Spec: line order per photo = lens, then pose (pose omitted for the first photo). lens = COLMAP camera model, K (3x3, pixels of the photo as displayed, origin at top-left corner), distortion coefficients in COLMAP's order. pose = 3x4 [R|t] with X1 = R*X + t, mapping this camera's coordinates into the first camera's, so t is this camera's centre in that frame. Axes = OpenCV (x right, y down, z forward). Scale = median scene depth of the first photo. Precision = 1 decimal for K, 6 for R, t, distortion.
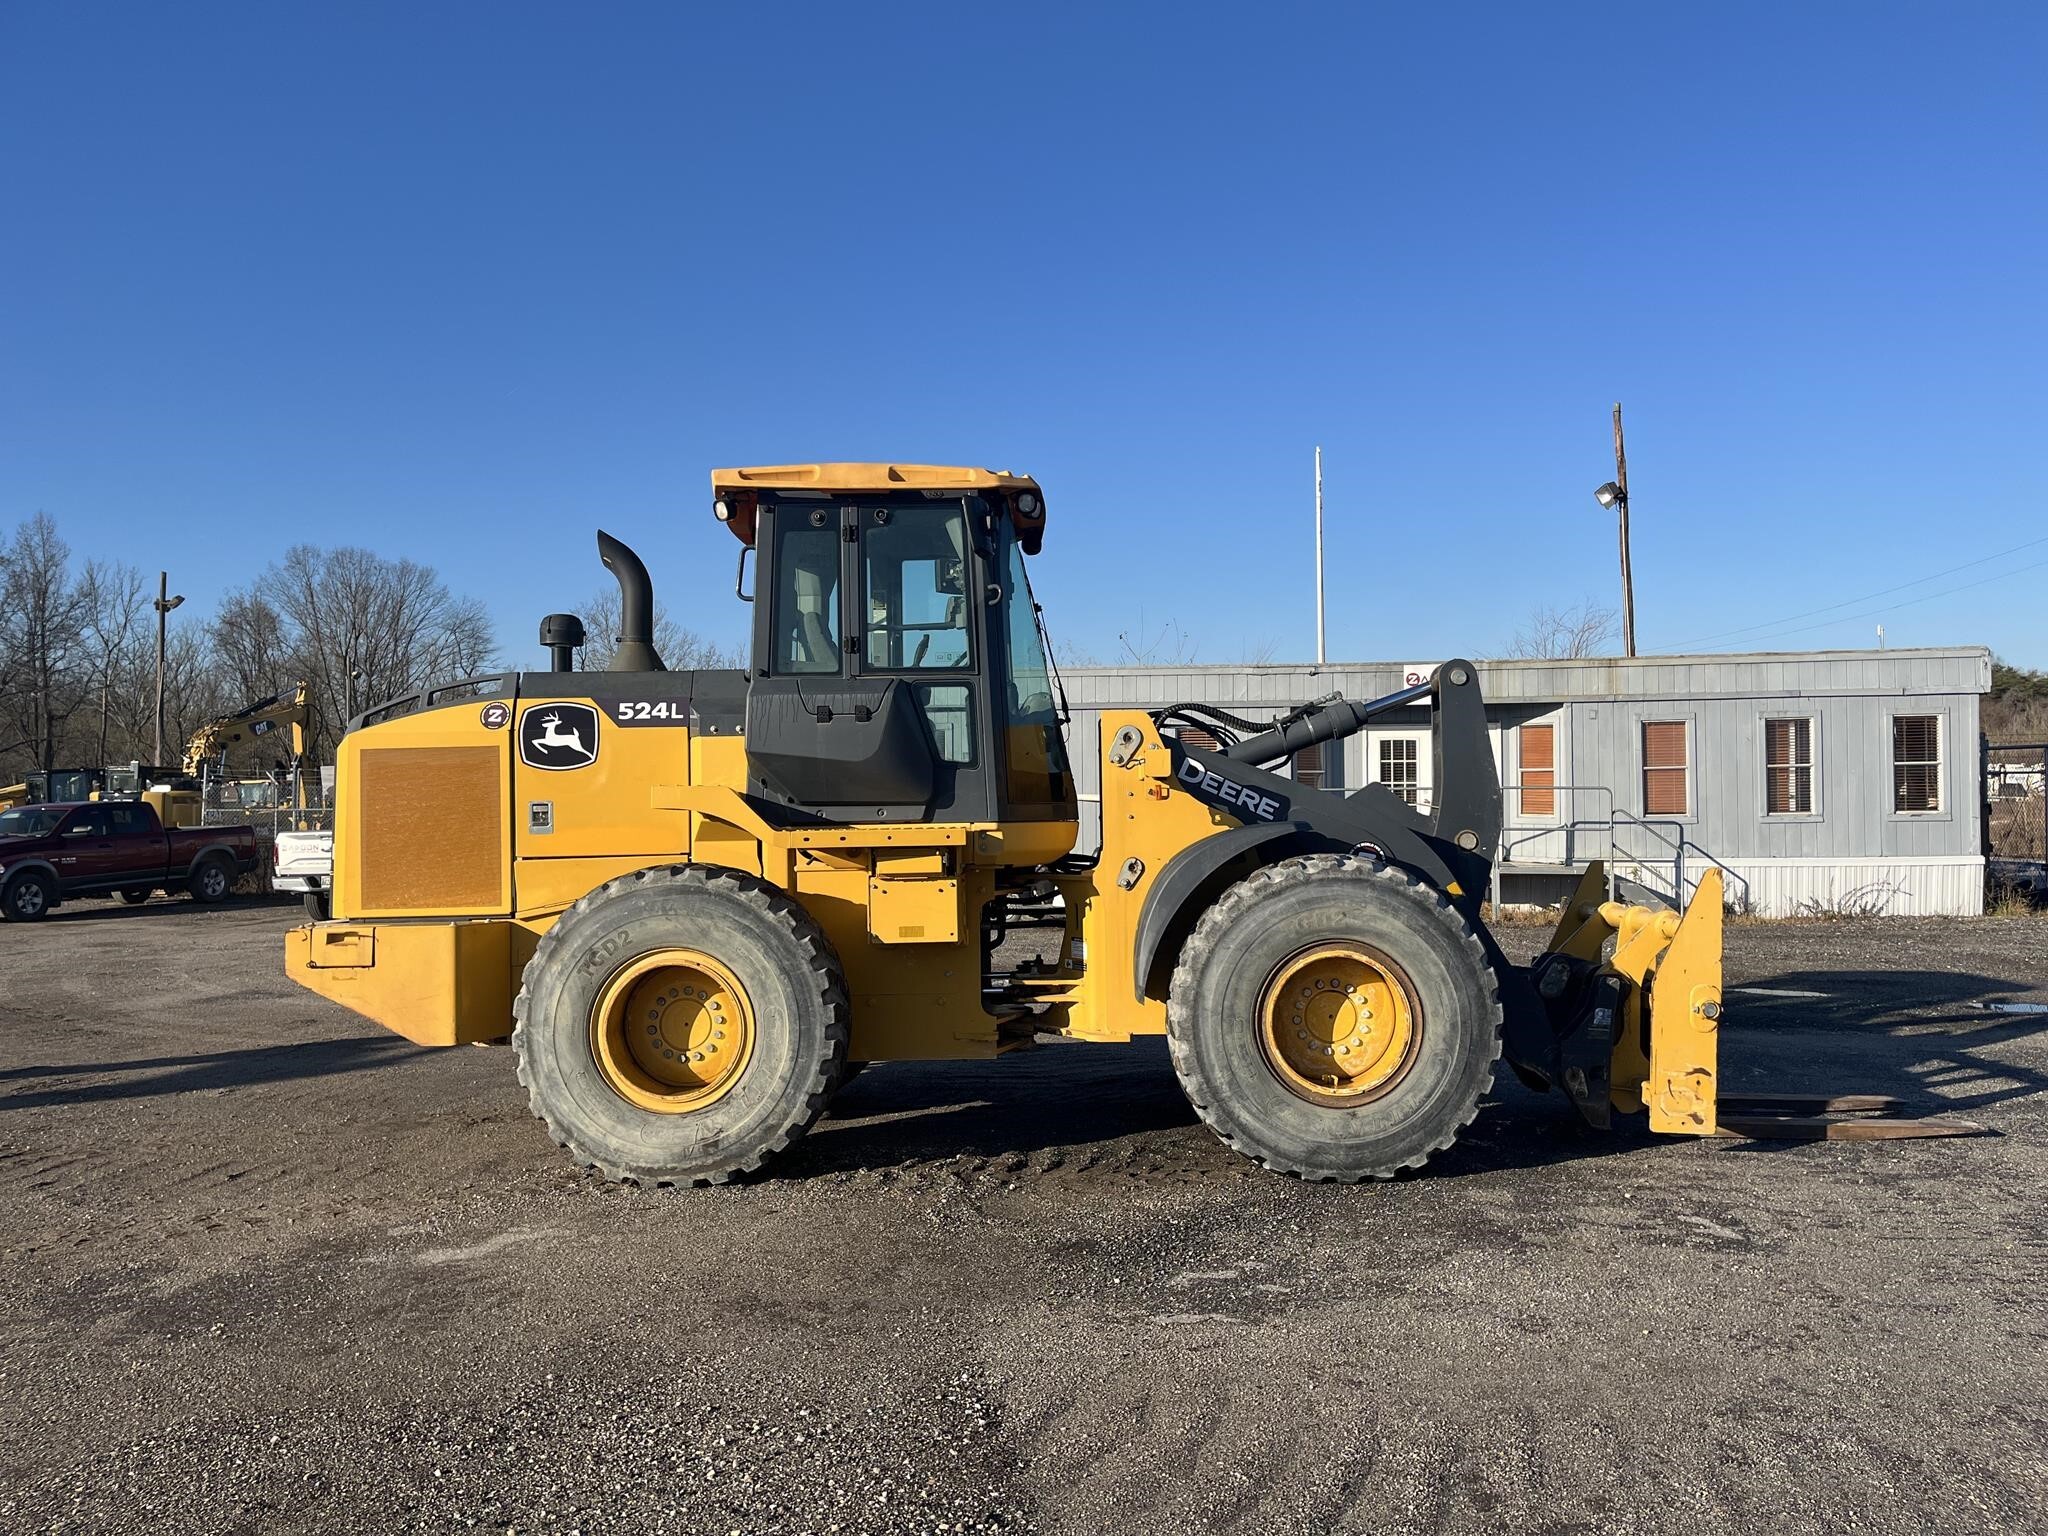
lens RADIAL K [[1574.8, 0, 1024.0], [0, 1574.8, 768.0], [0, 0, 1]] dist [0.061784, -0.091244]
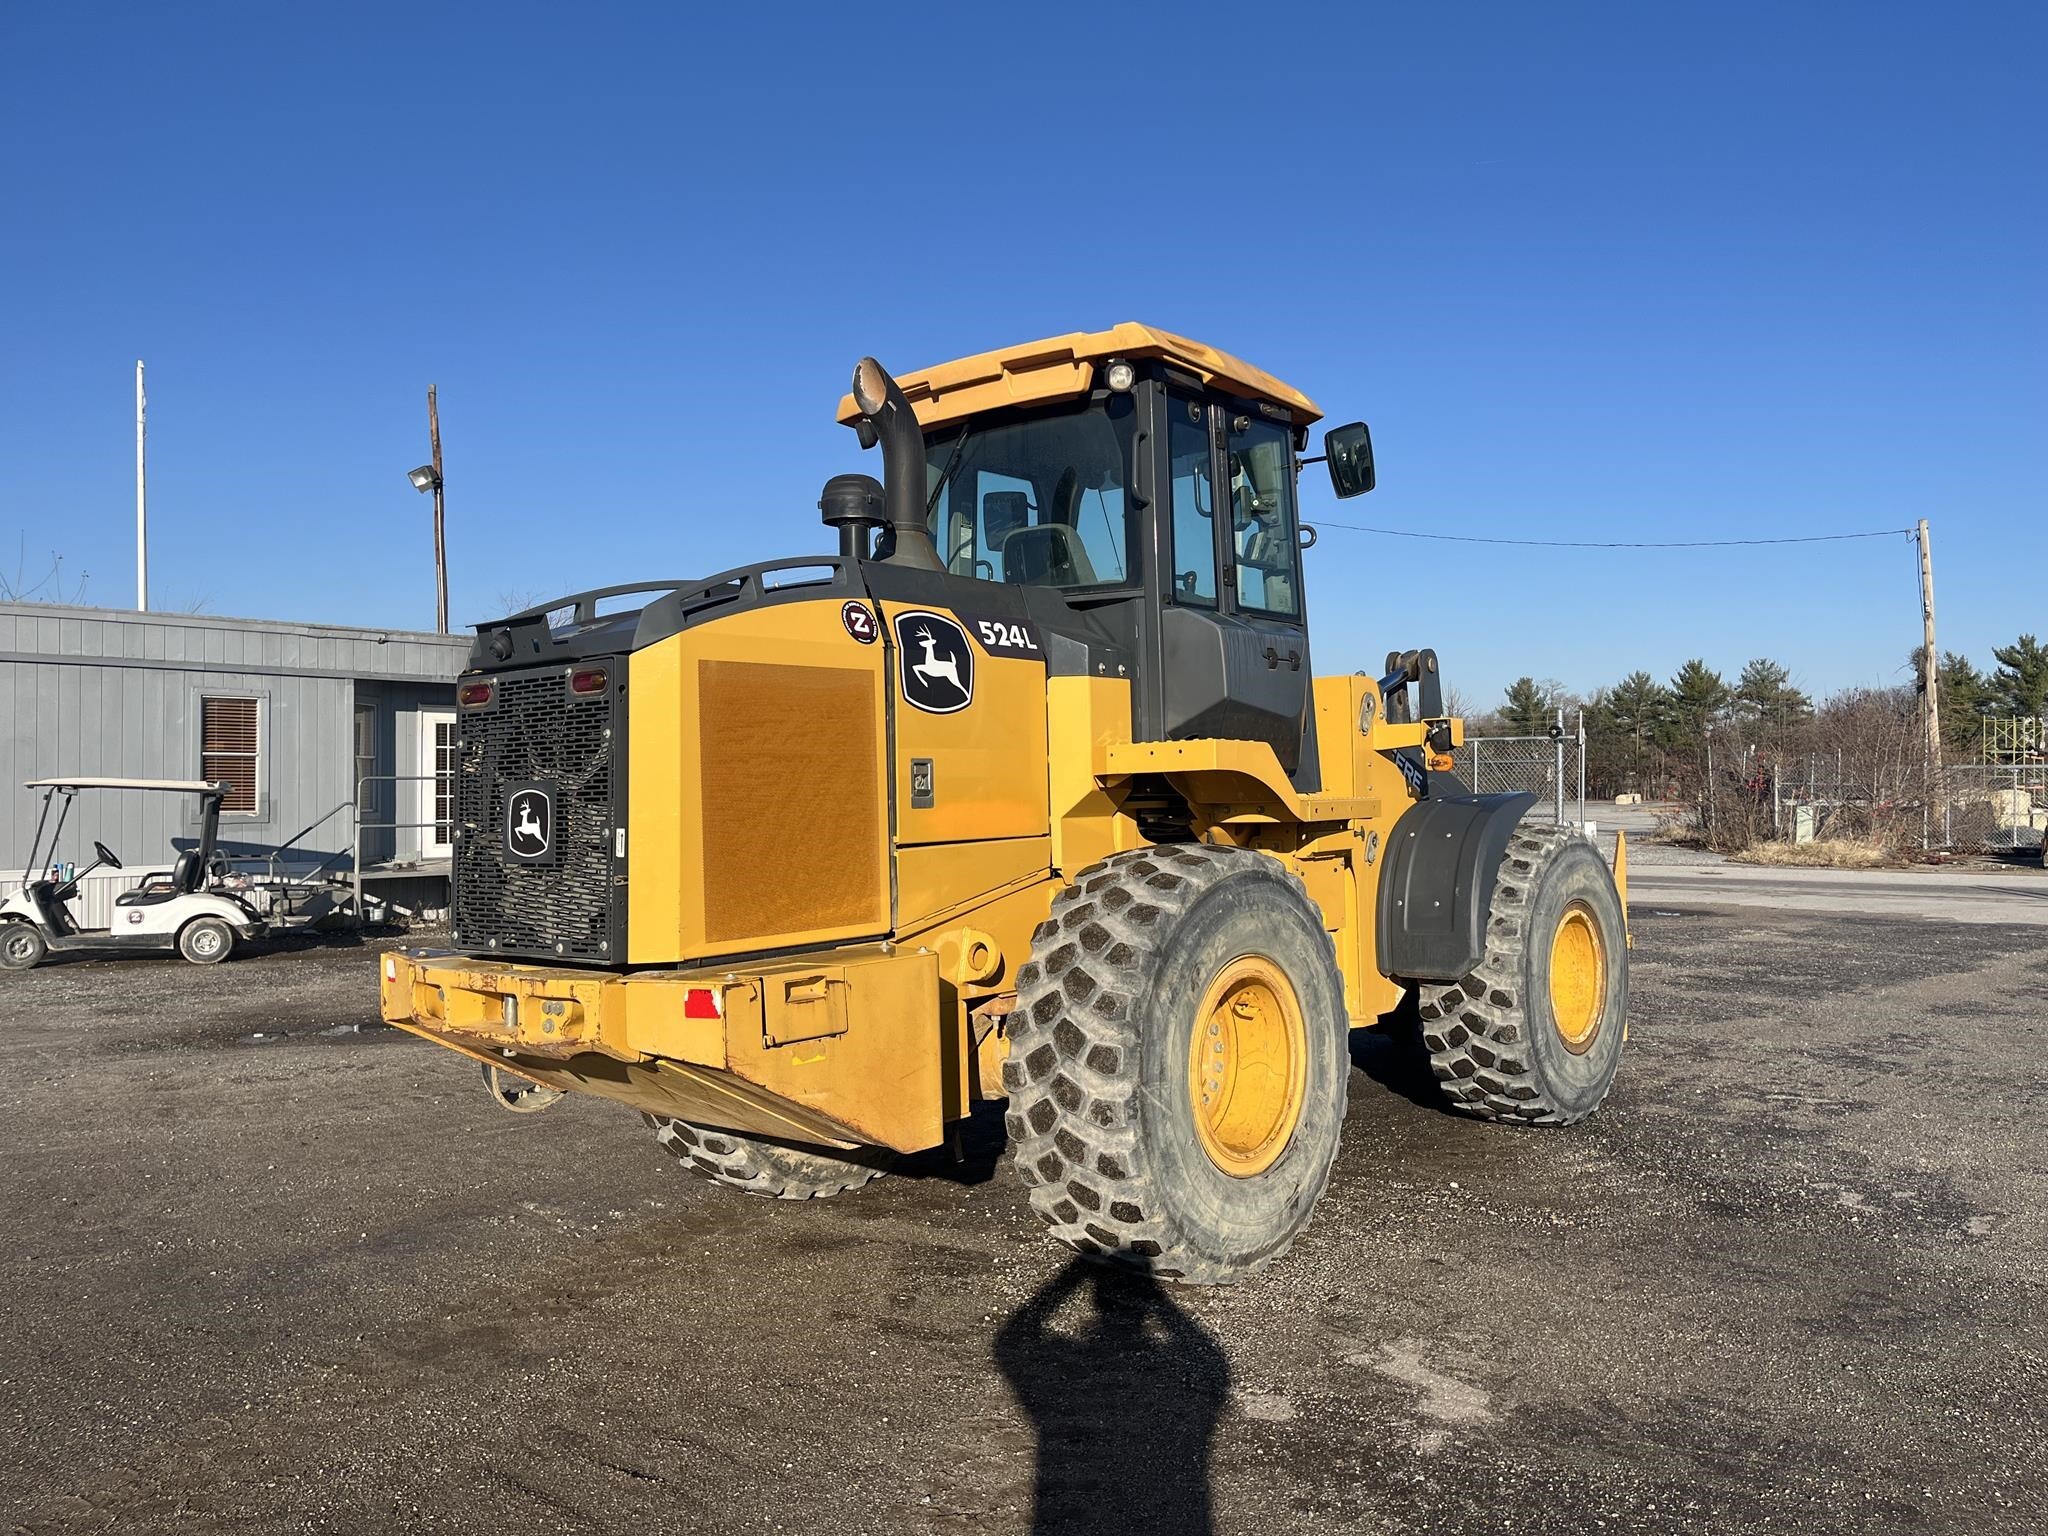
lens RADIAL K [[1568.1, 0, 1059.7], [0, 1568.1, 756.5], [0, 0, 1]] dist [0.064041, -0.083450]
pose [[0.604606, 0.022523, 0.796206, -0.874167], [-0.015855, 0.999742, -0.016241, 0.032873], [-0.796367, -0.002804, 0.604807, 0.617570]]
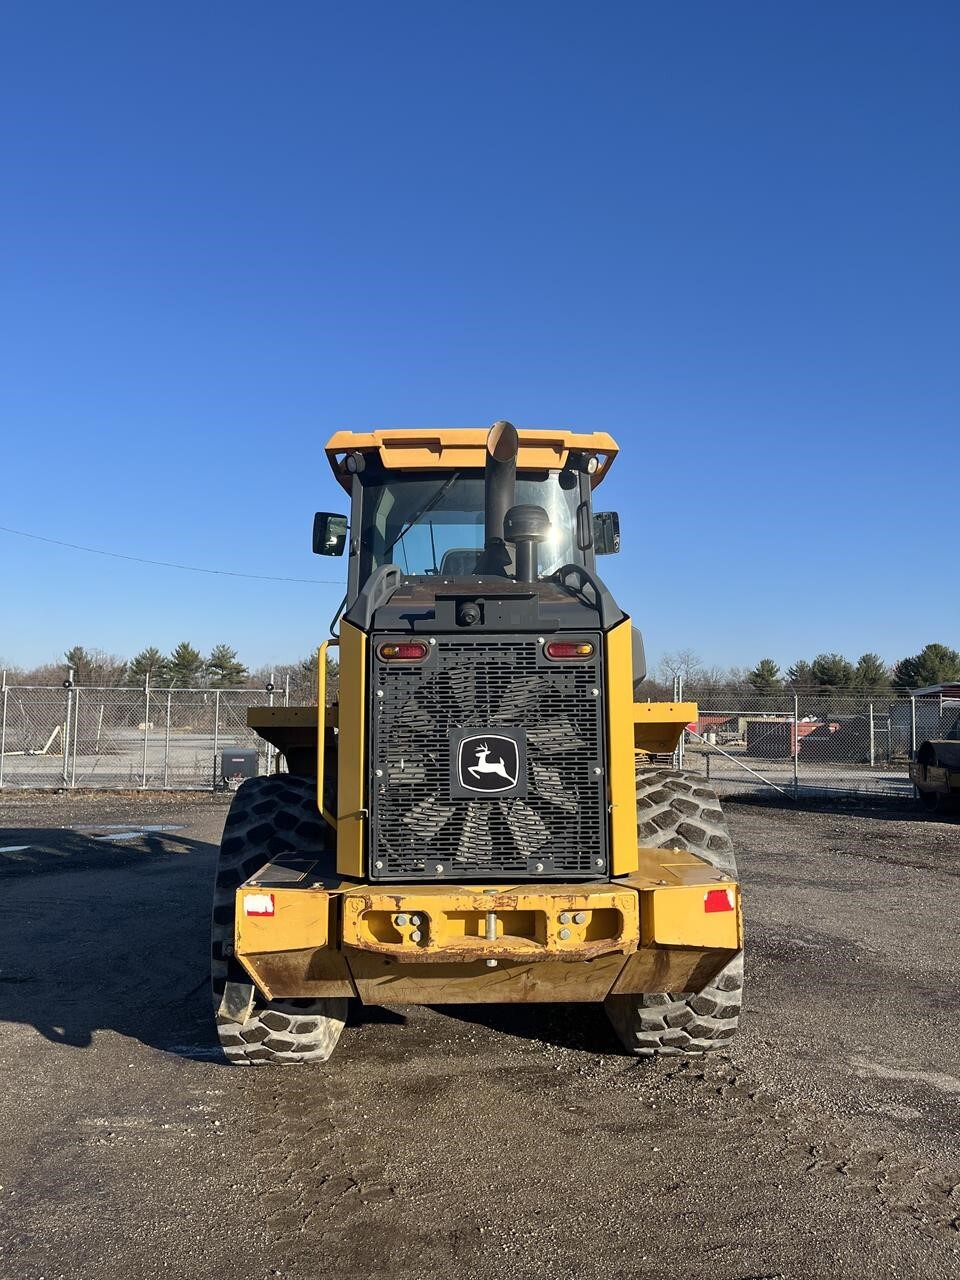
lens RADIAL K [[968.9, 0, 480.0], [0, 968.9, 640.0], [0, 0, 1]] dist [0.068356, -0.077998]
pose [[-0.071130, 0.090576, 0.993346, -0.967354], [-0.029281, 0.995250, -0.092847, 0.037260], [-0.997037, -0.035690, -0.068140, 1.225590]]
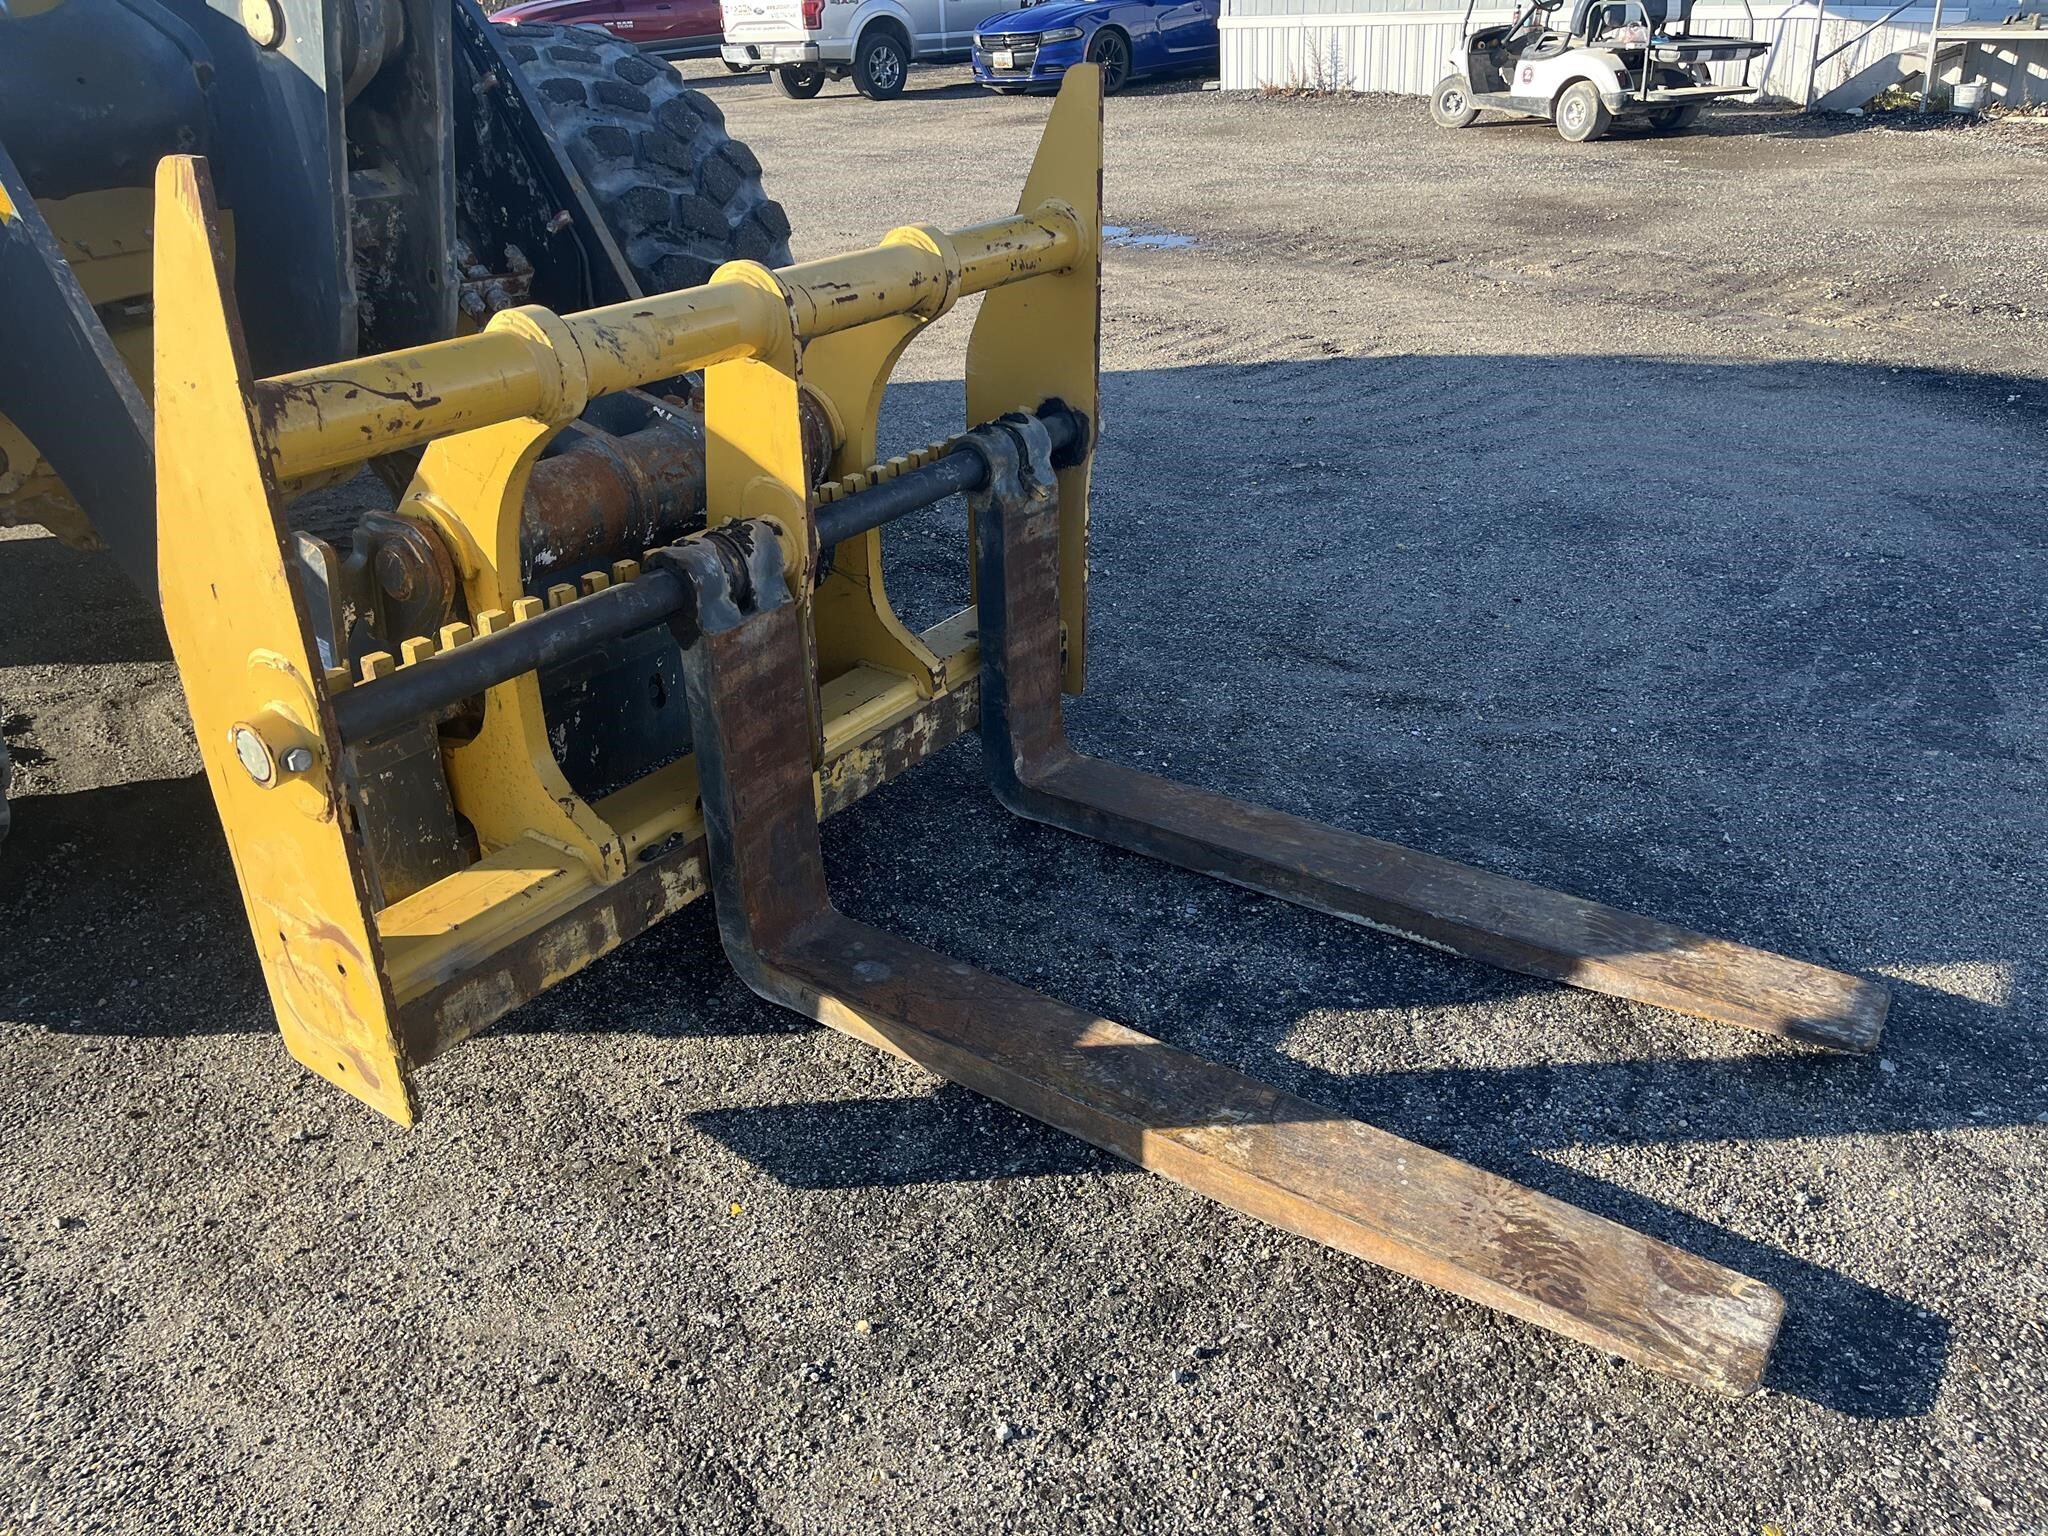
lens RADIAL K [[1473.2, 0, 1053.4], [0, 1473.2, 691.7], [0, 0, 1]] dist [0.098213, -0.140293]
pose [[0.840934, 0.209534, -0.498924, 0.671892], [0.049455, 0.888374, 0.456449, 0.042377], [0.538873, -0.408518, 0.736701, 0.921632]]
